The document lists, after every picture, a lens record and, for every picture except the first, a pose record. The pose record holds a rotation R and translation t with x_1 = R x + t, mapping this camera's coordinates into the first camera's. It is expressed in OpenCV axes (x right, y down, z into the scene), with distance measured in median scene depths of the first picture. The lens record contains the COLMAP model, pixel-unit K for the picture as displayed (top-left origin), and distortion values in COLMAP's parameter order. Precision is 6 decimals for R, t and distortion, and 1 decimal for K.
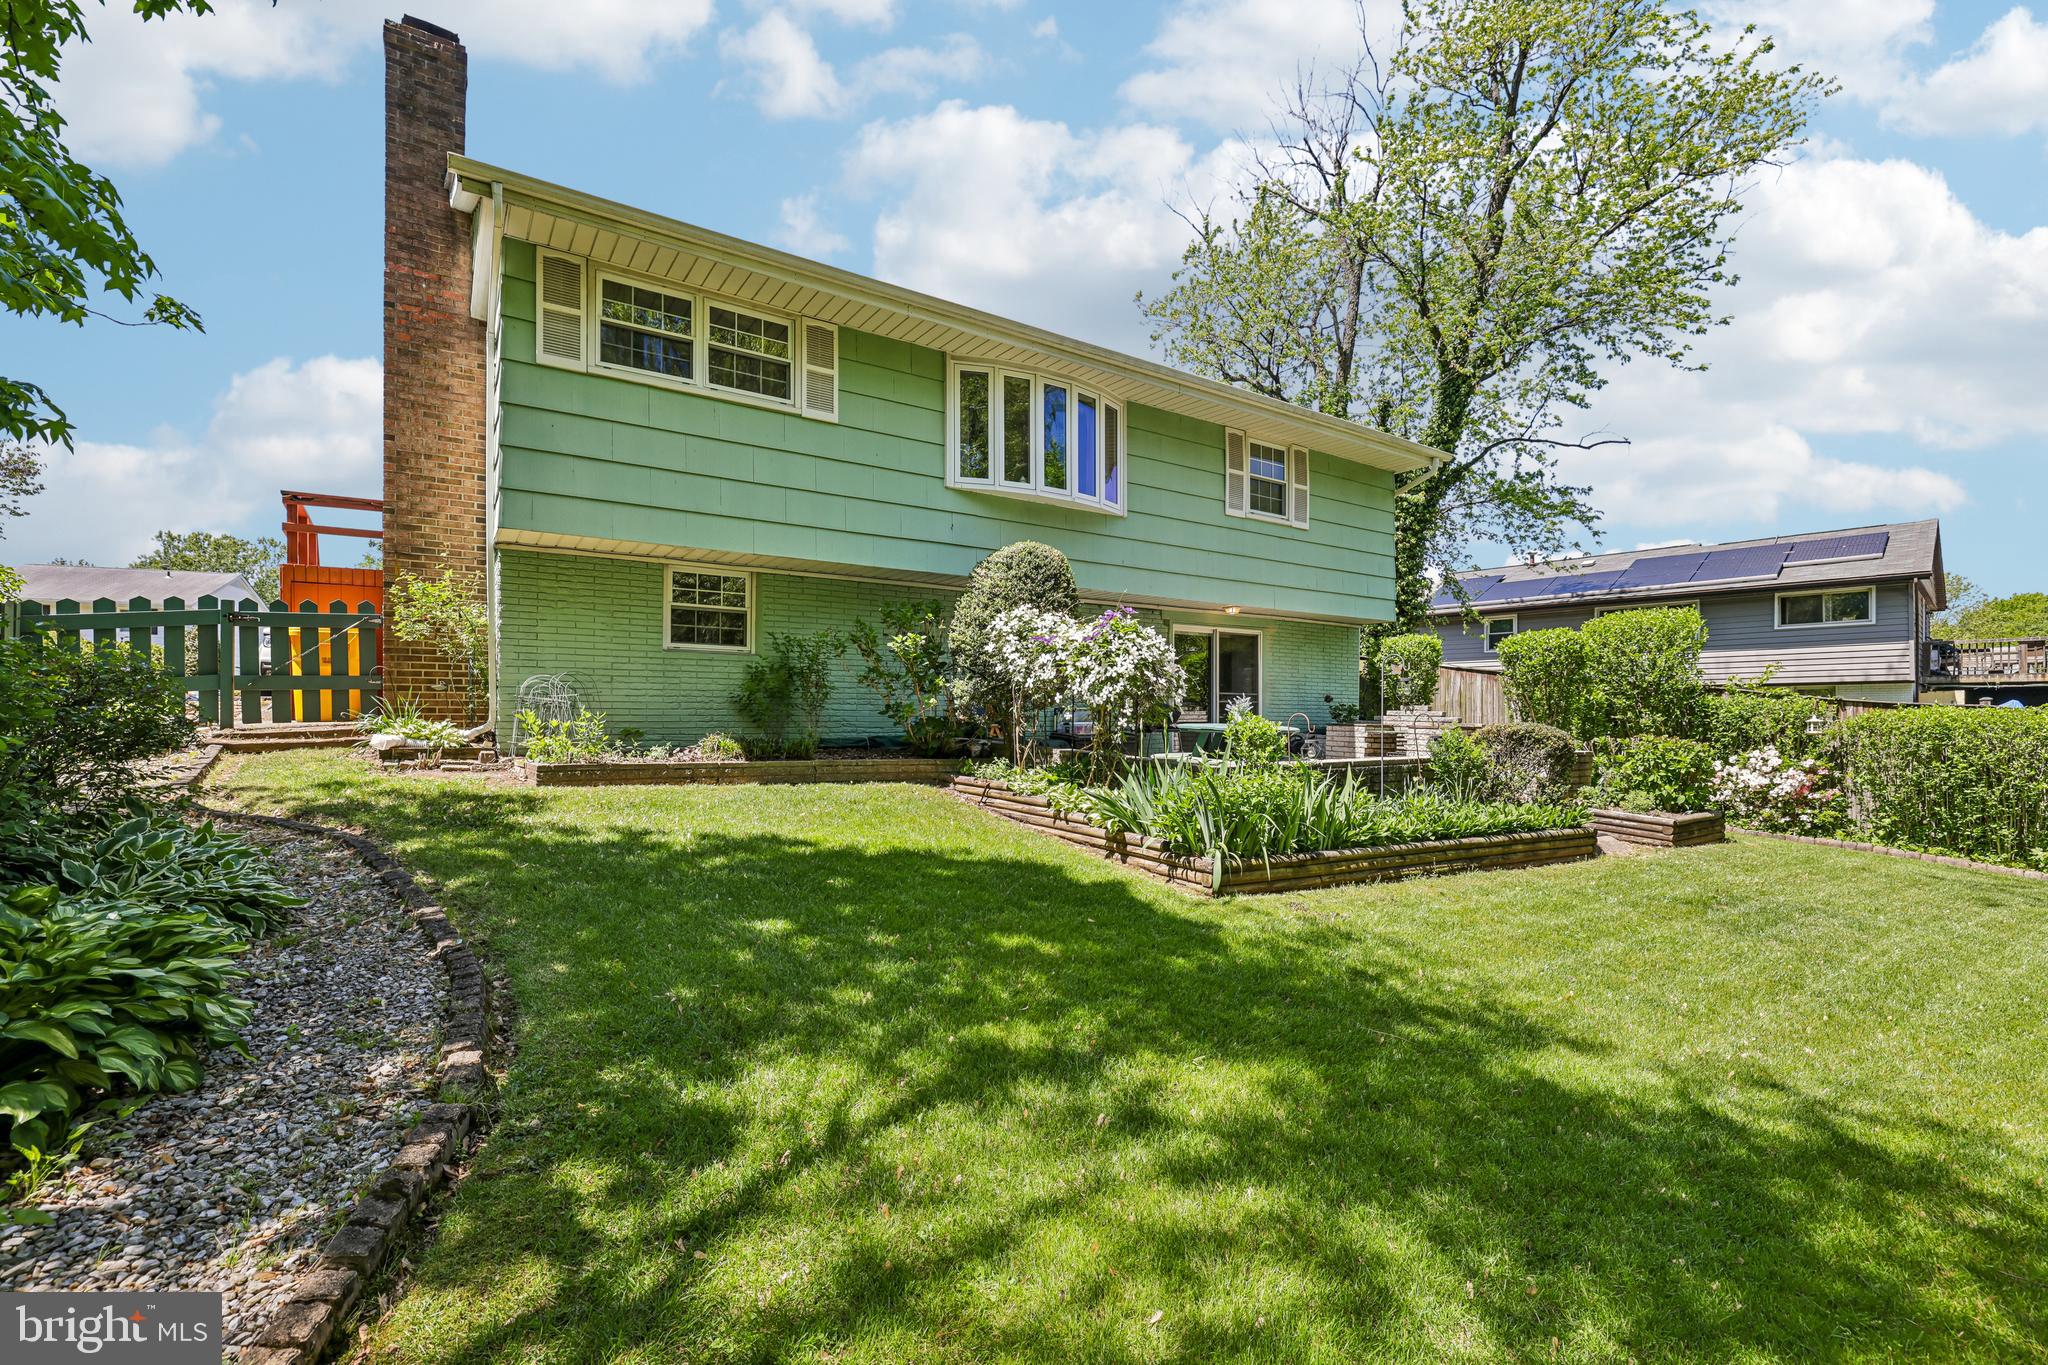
lens RADIAL K [[867.5, 0, 1019.0], [0, 867.5, 737.7], [0, 0, 1]] dist [0.000078, -0.000047]
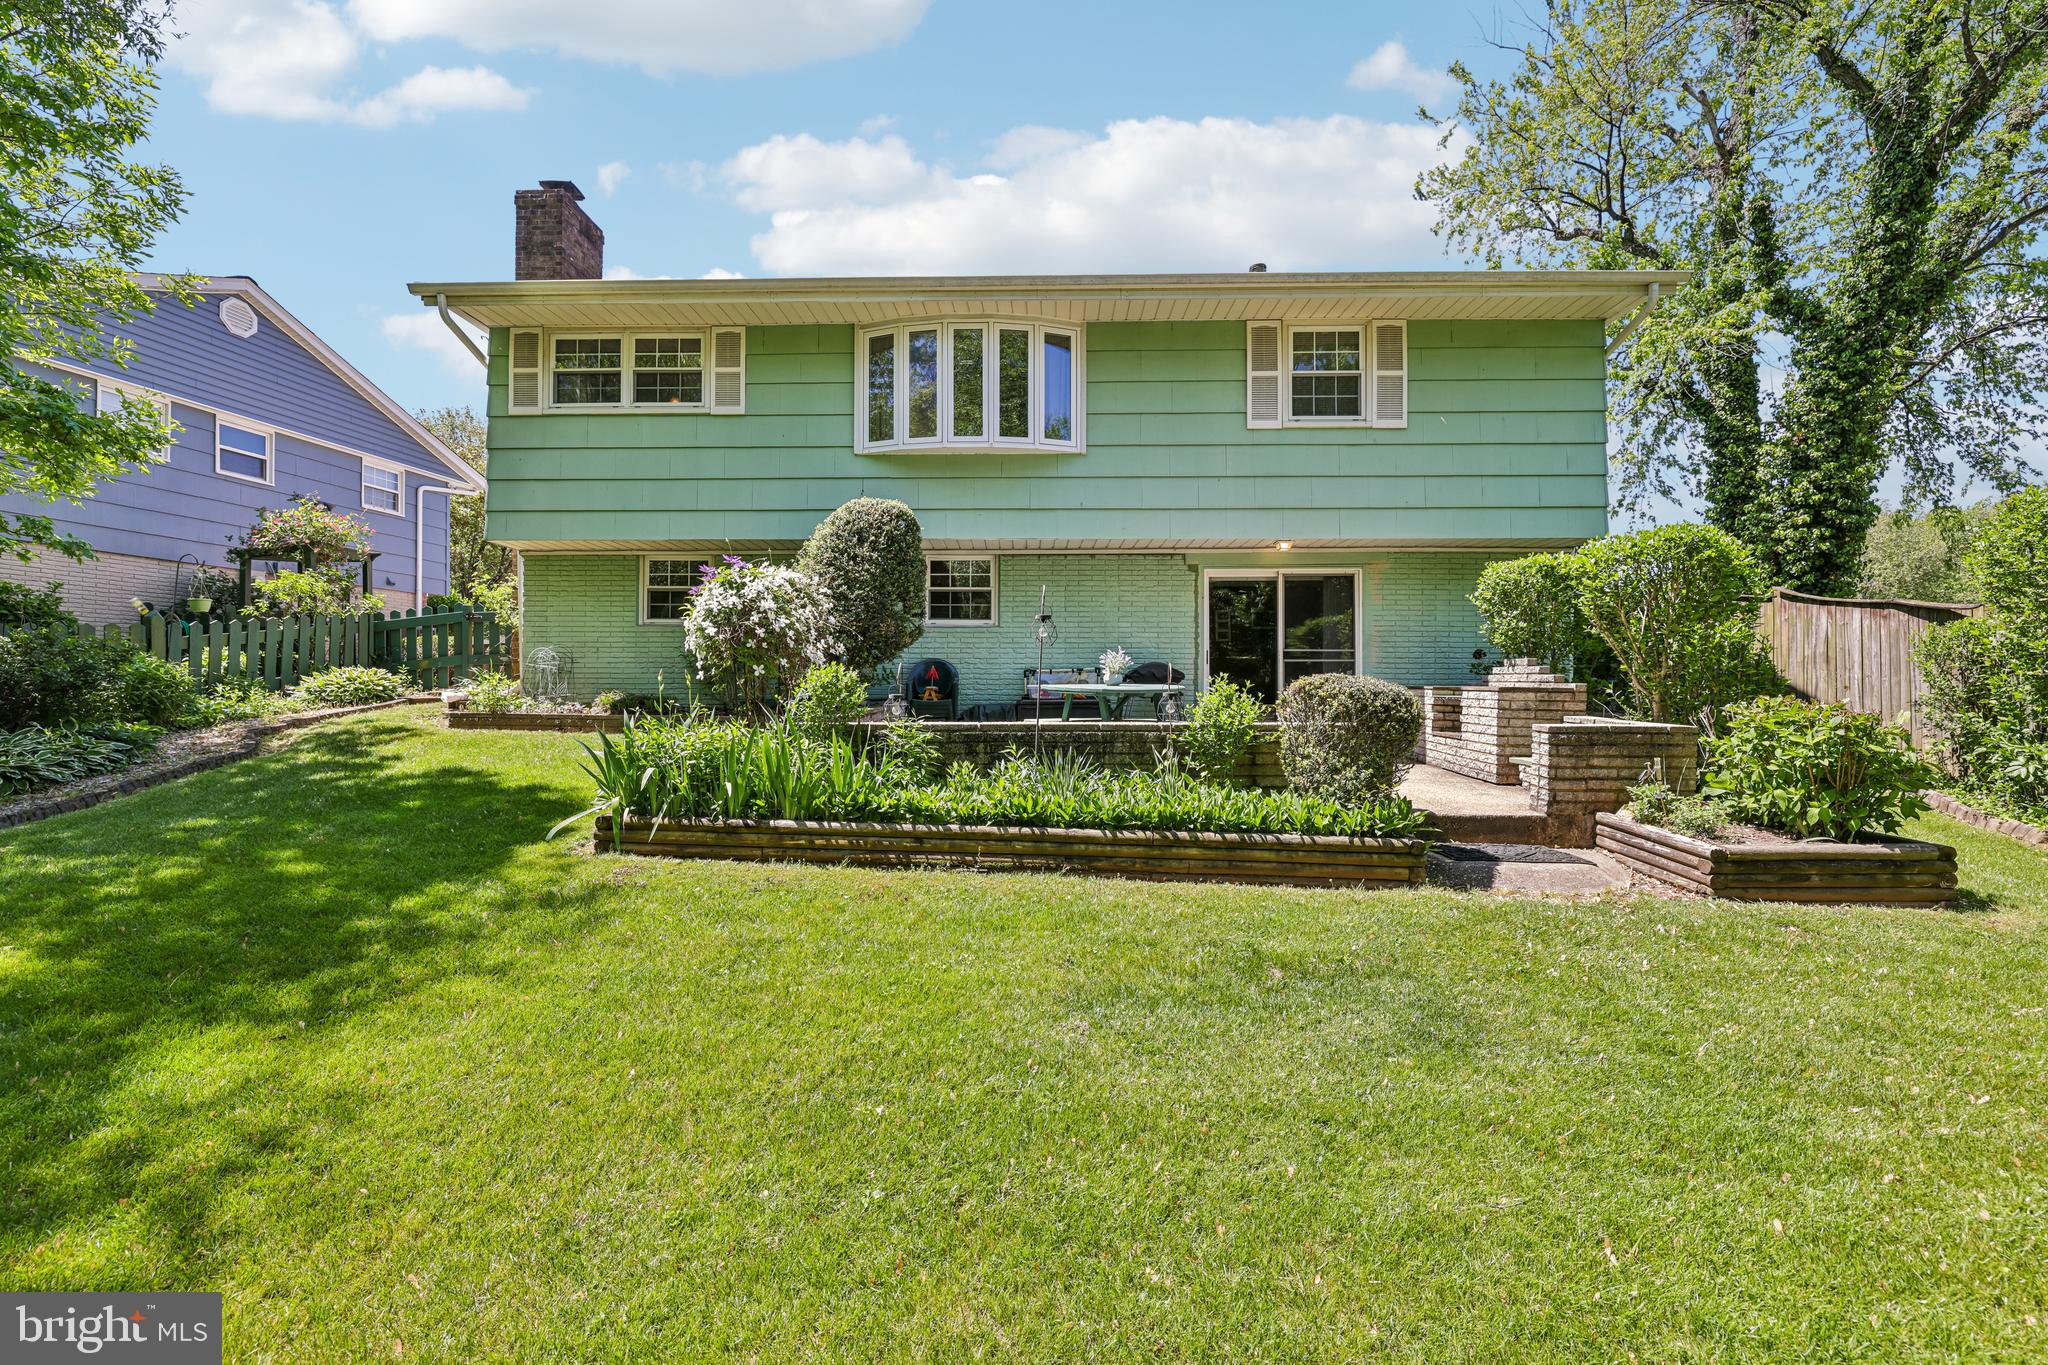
lens RADIAL K [[855.6, 0, 1026.8], [0, 855.6, 714.2], [0, 0, 1]] dist [-0.000461, -0.000326]
pose [[0.821744, 0.014773, -0.569665, 0.721585], [-0.014117, 0.999885, 0.005565, 0.011843], [0.569682, 0.003469, 0.821858, 0.304497]]
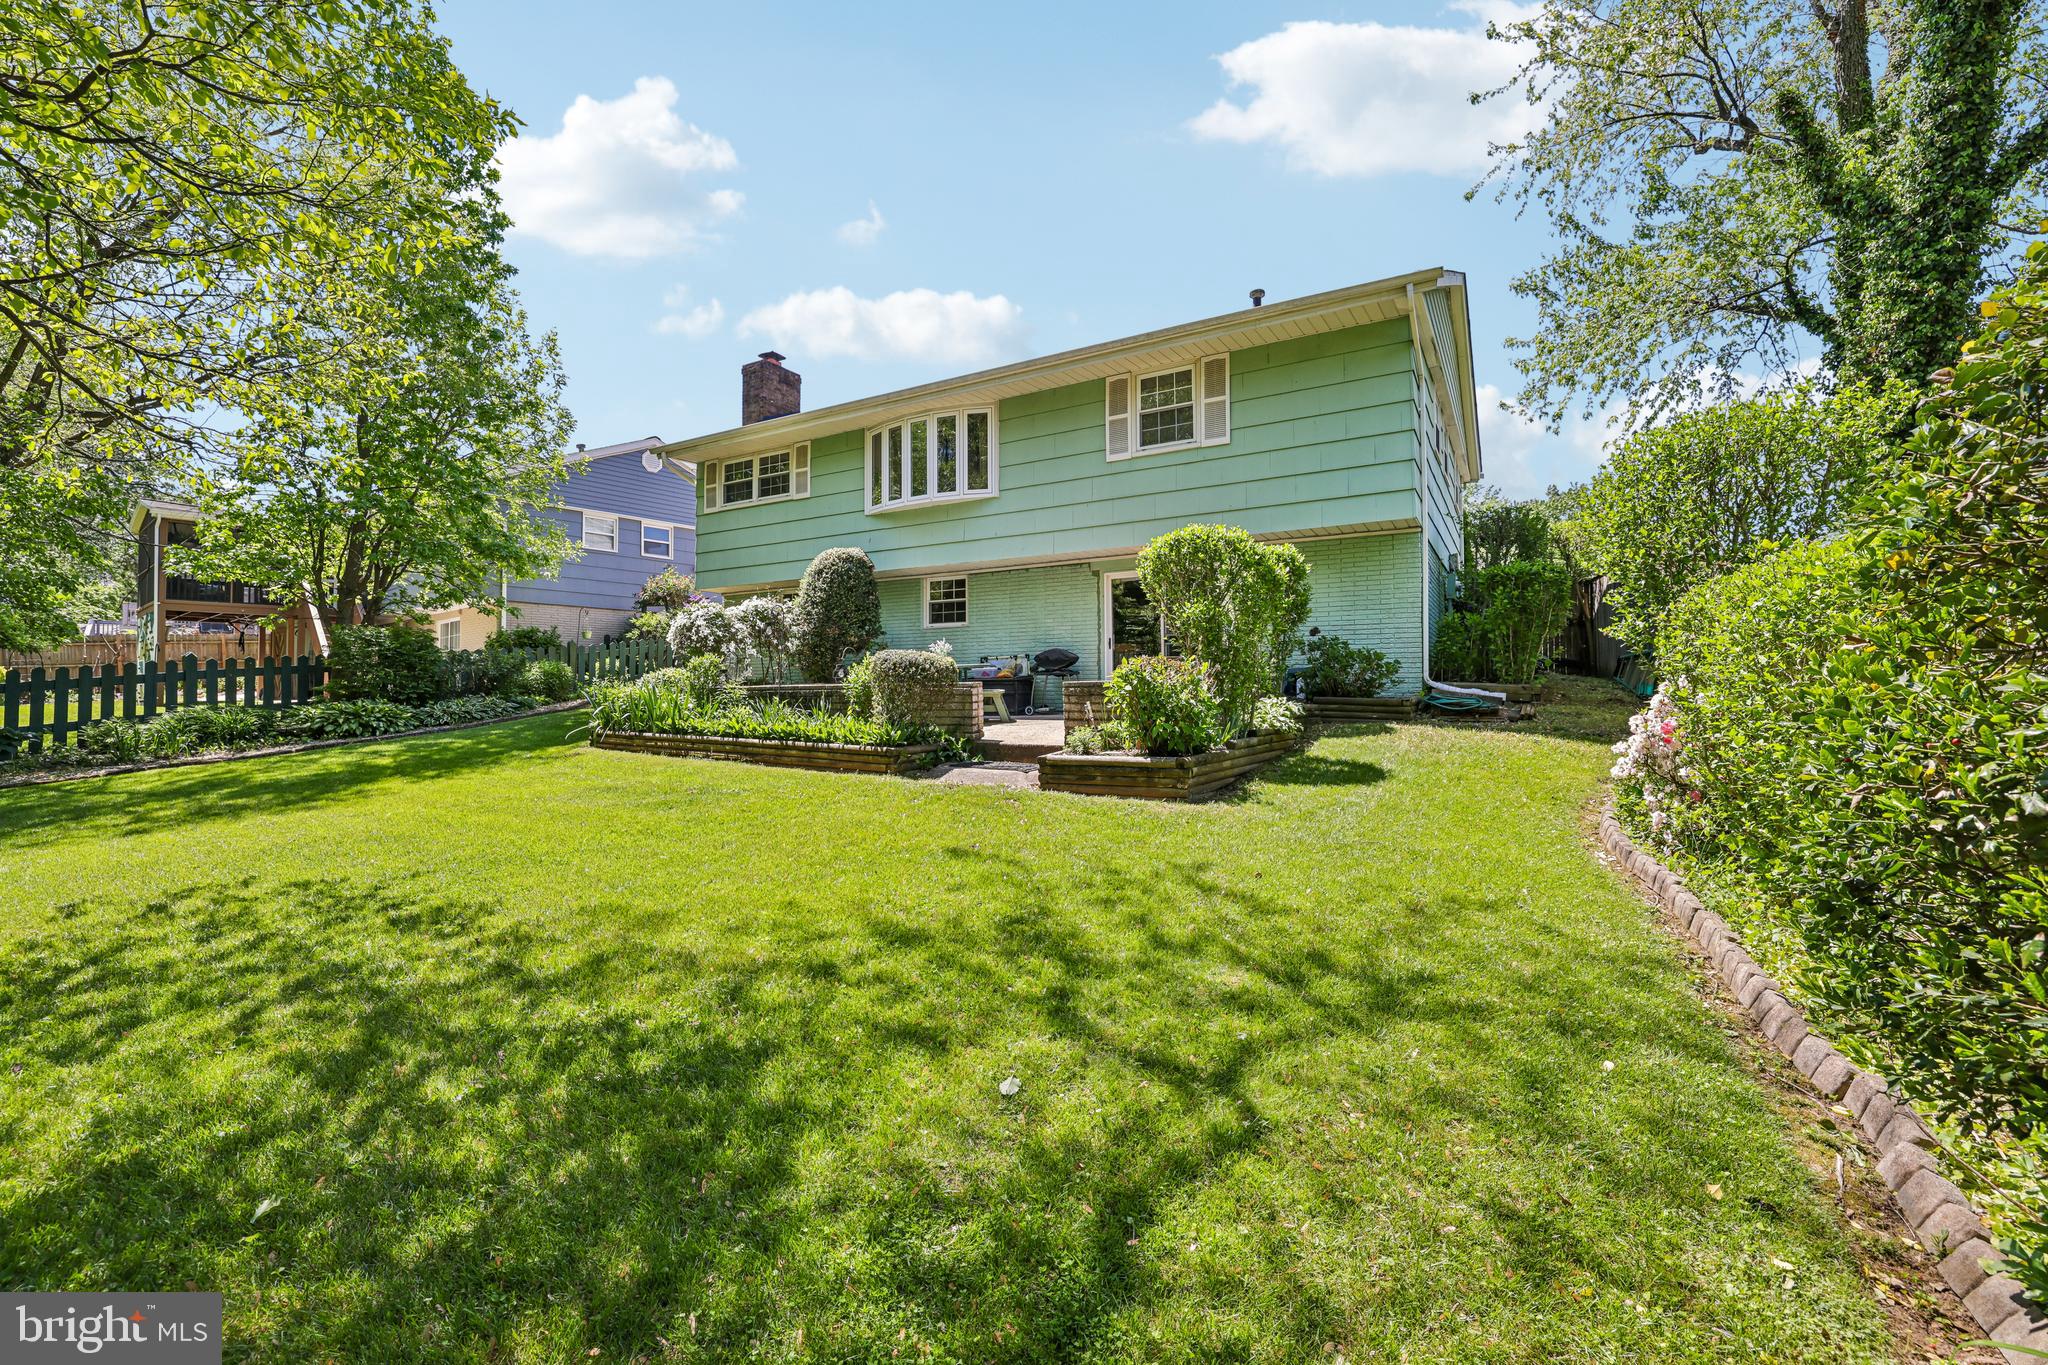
lens RADIAL K [[855.6, 0, 1026.8], [0, 855.6, 714.2], [0, 0, 1]] dist [-0.000461, -0.000326]
pose [[0.446596, 0.016280, -0.894588, 1.516027], [-0.014196, 0.999838, 0.011109, 0.044675], [0.894623, 0.007738, 0.446755, 0.629198]]
